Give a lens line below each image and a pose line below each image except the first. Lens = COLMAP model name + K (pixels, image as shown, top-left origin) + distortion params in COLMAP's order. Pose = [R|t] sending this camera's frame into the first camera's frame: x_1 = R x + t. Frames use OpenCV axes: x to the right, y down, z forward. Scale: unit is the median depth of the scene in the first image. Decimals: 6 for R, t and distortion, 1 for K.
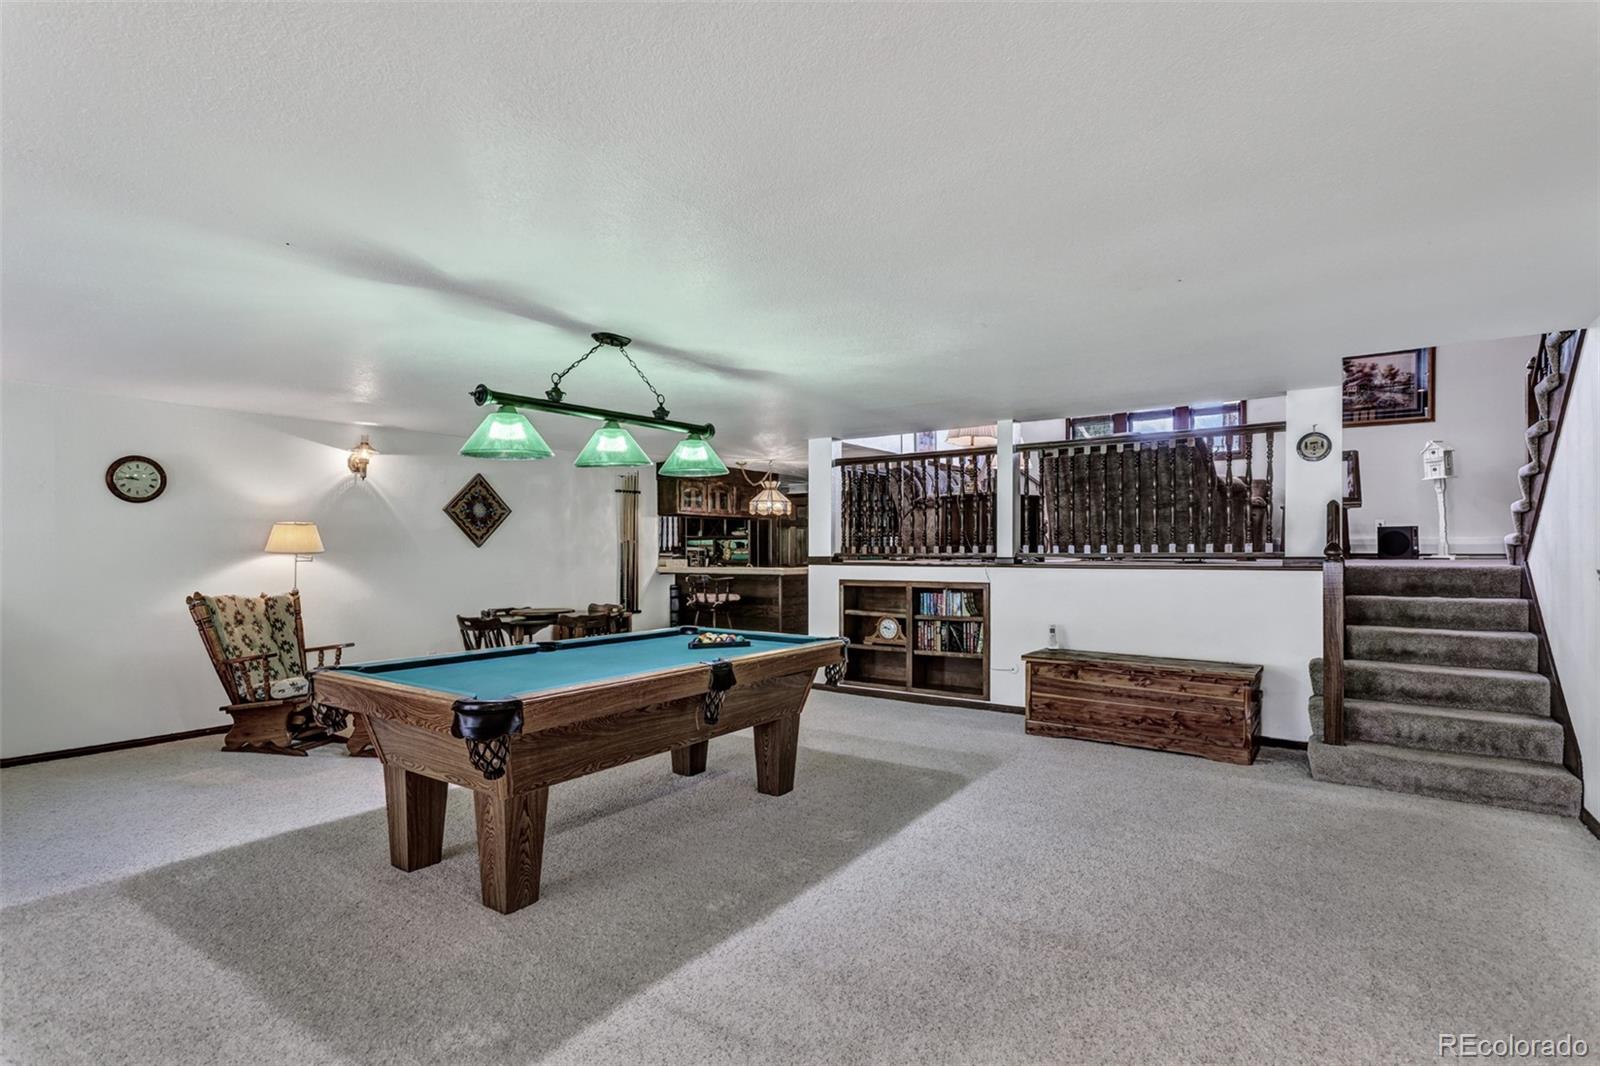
lens RADIAL K [[782.1, 0, 804.5], [0, 782.1, 543.9], [0, 0, 1]] dist [0.012428, -0.001210]
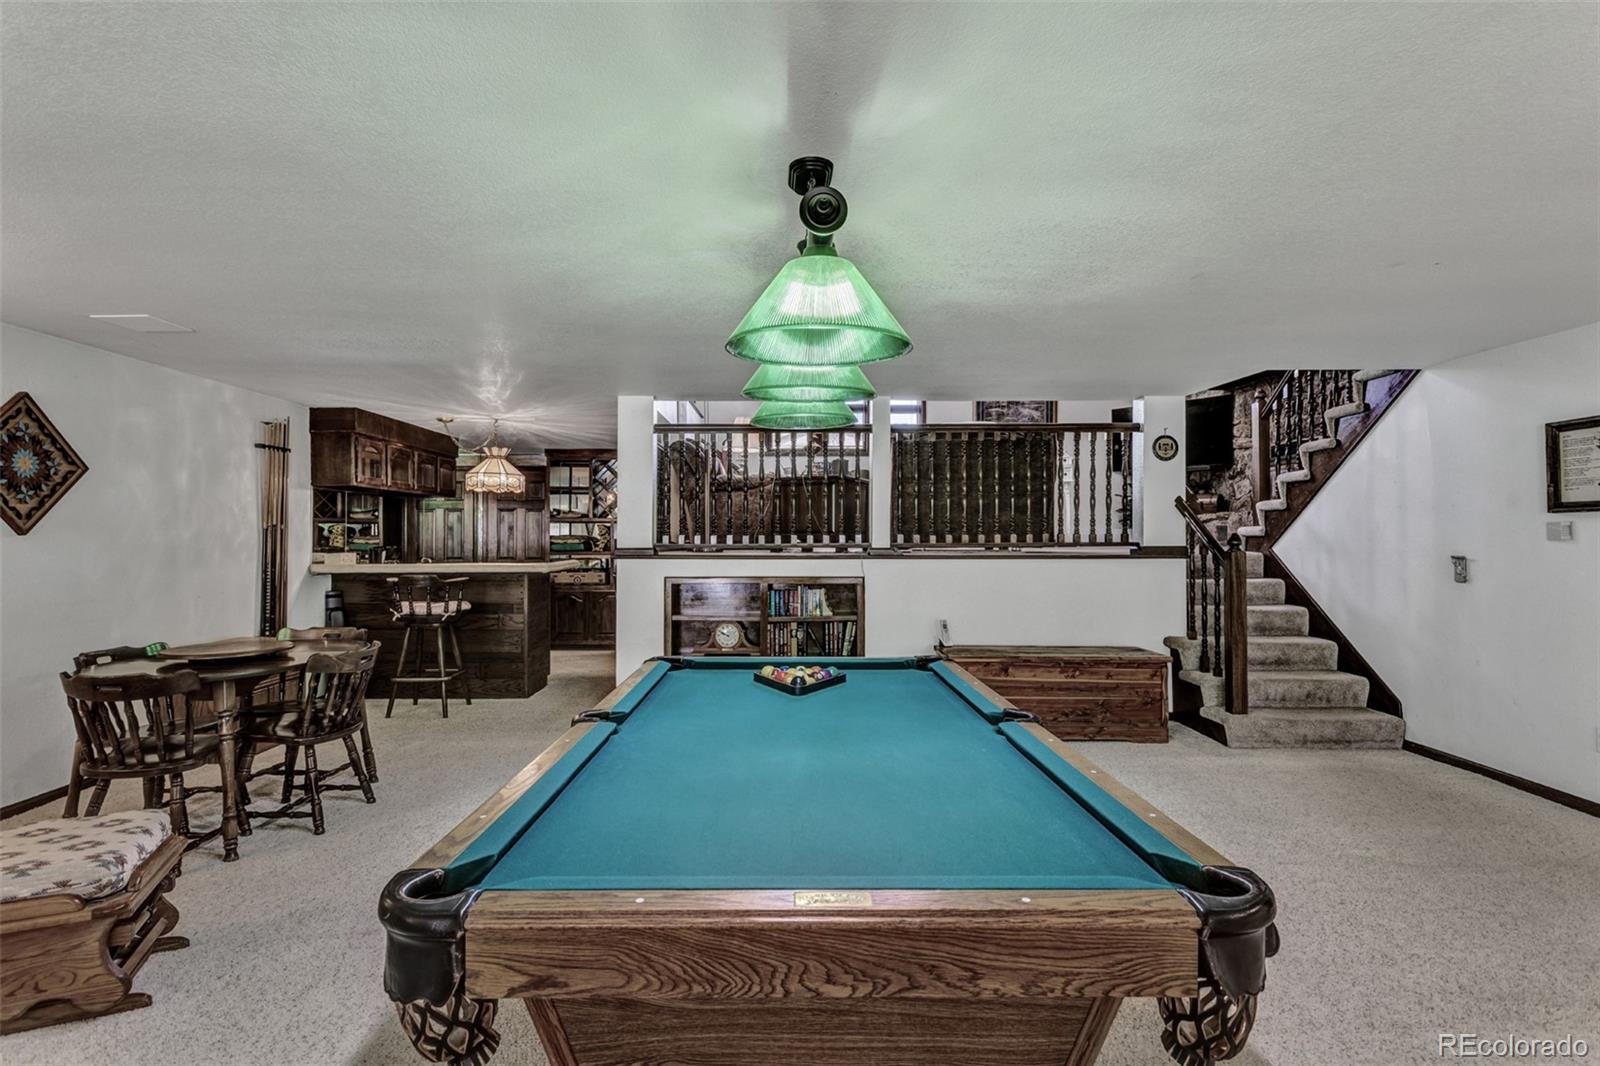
lens RADIAL K [[782.1, 0, 790.9], [0, 782.1, 530.7], [0, 0, 1]] dist [0.012428, -0.001210]
pose [[0.814653, 0.006331, 0.579914, -0.345703], [-0.005395, 0.999980, -0.003339, 0.000723], [-0.579923, -0.000409, 0.814671, 0.316716]]
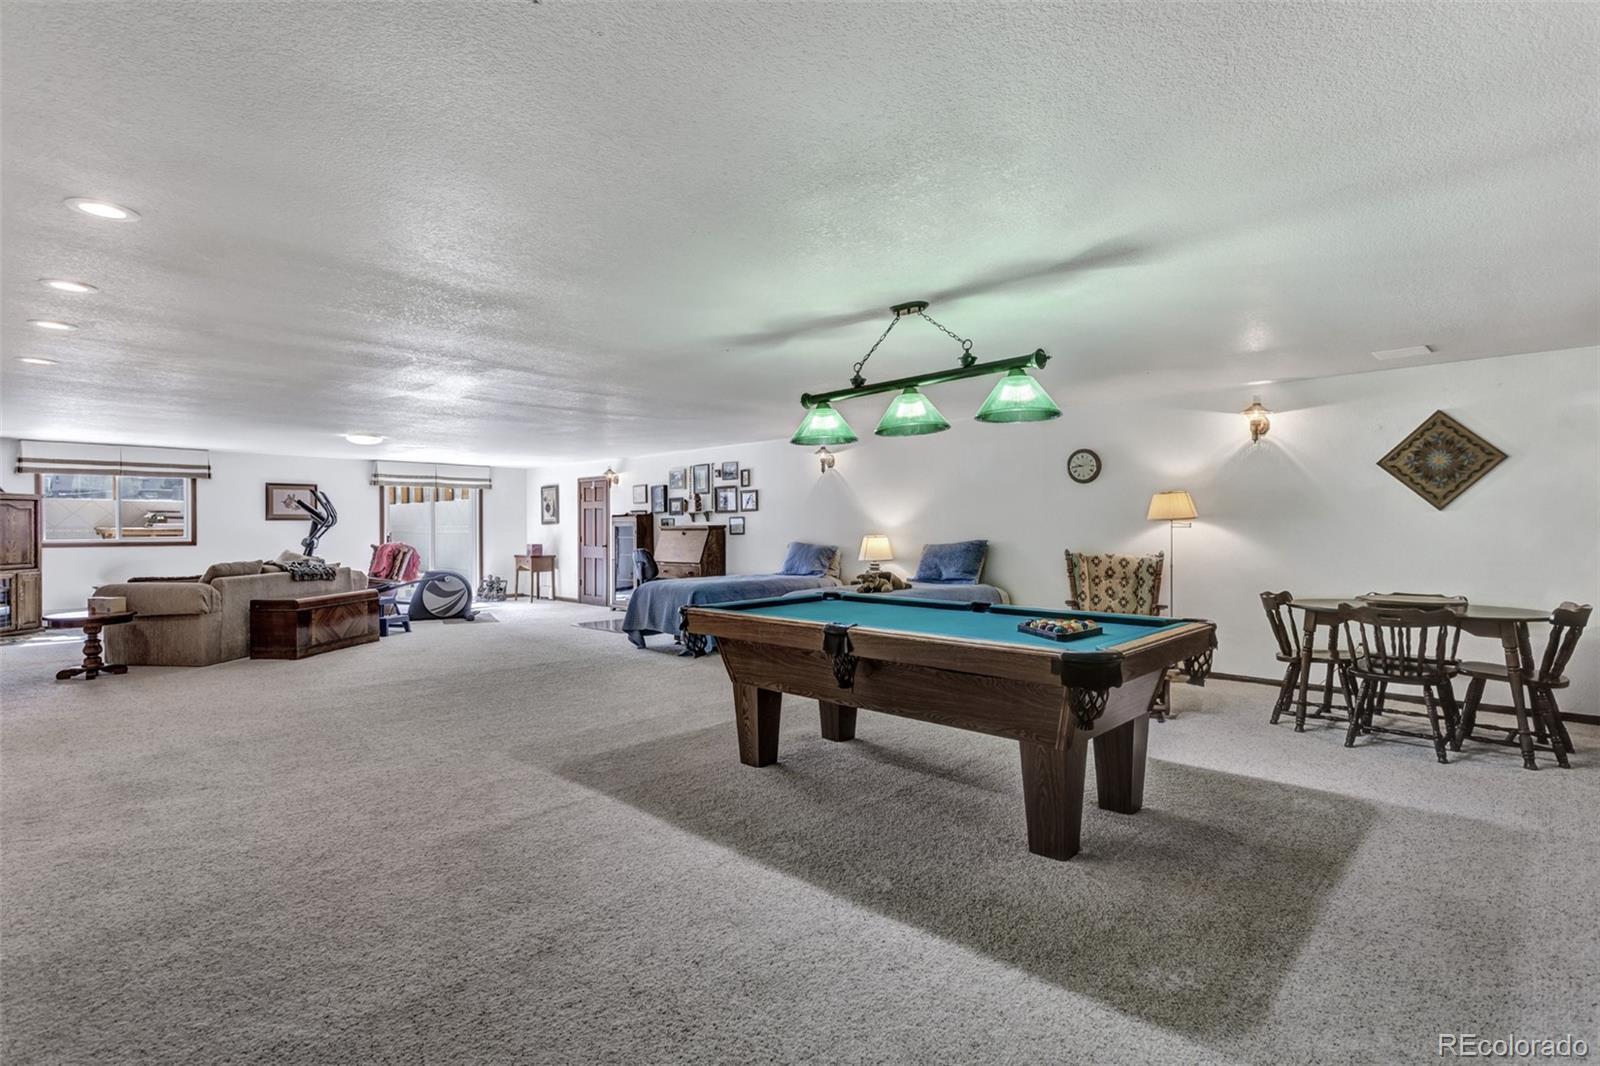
lens RADIAL K [[782.1, 0, 804.3], [0, 782.1, 523.6], [0, 0, 1]] dist [0.012428, -0.001210]
pose [[-0.153310, -0.004606, -0.988167, 0.462573], [0.012543, 0.999900, -0.006606, 0.016285], [0.988099, -0.013407, -0.153237, 0.592899]]
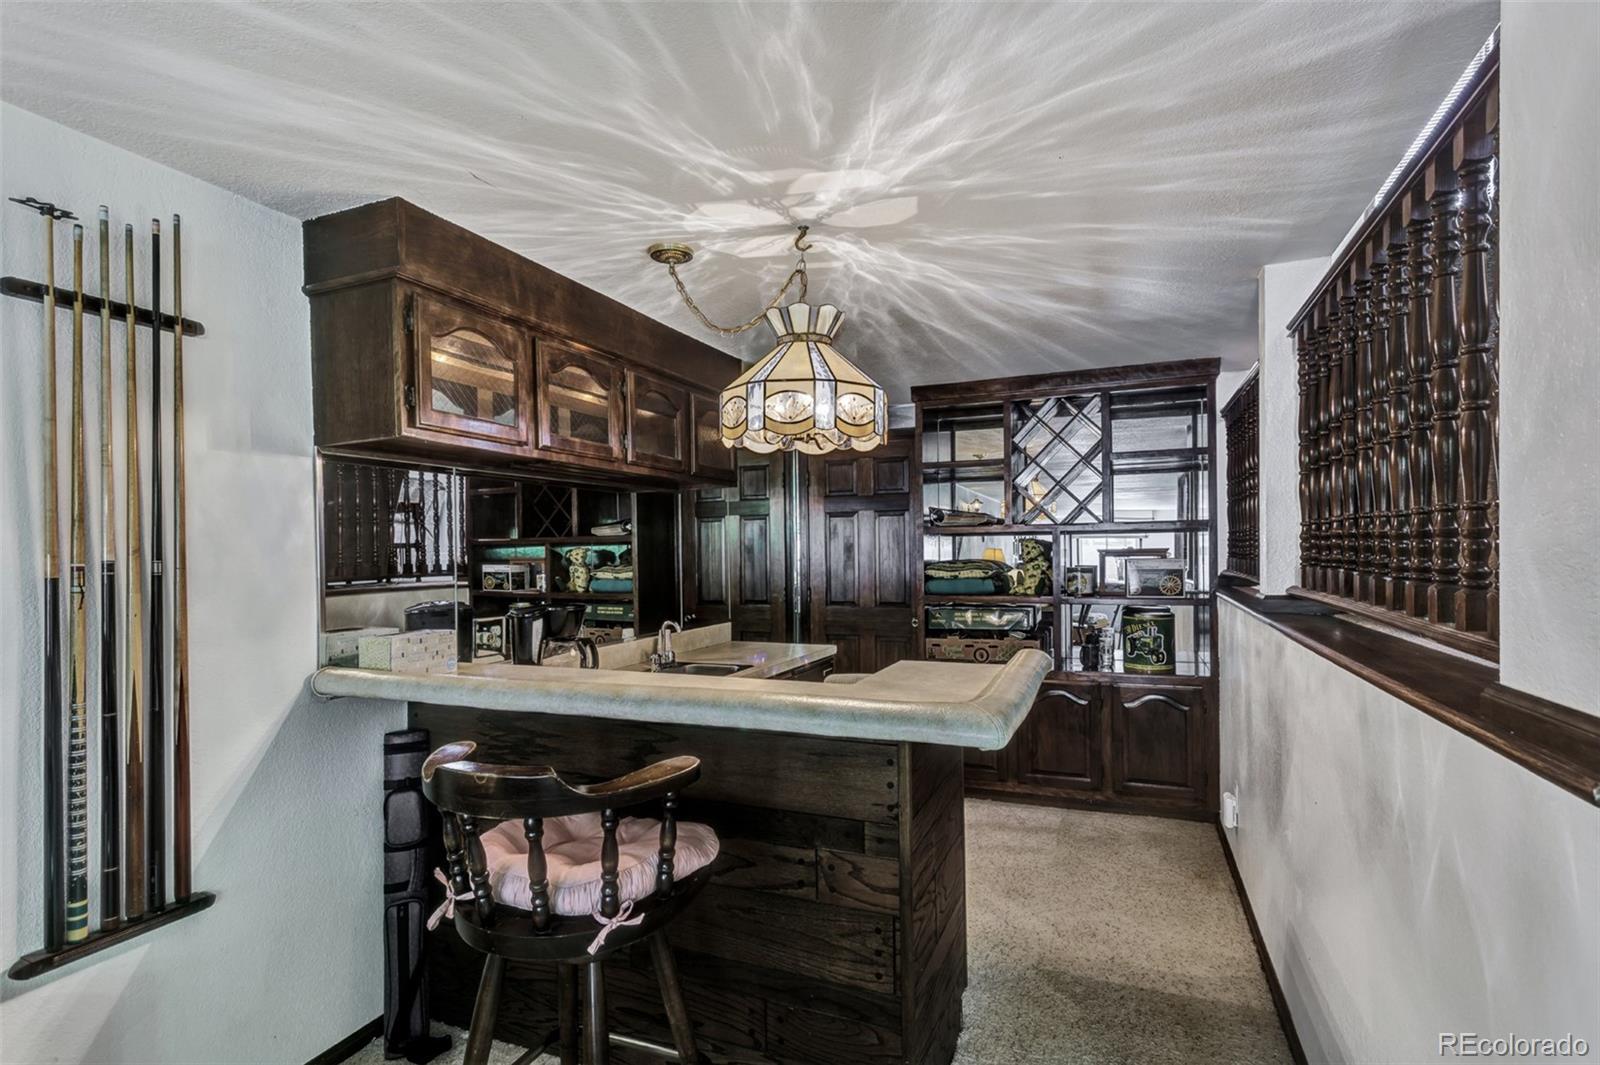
lens RADIAL K [[782.1, 0, 795.6], [0, 782.1, 545.0], [0, 0, 1]] dist [0.012428, -0.001210]
pose [[0.978413, -0.011599, 0.206334, -0.137109], [0.011745, 0.999931, 0.000517, -0.009577], [-0.206326, 0.001917, 0.978481, 1.056405]]
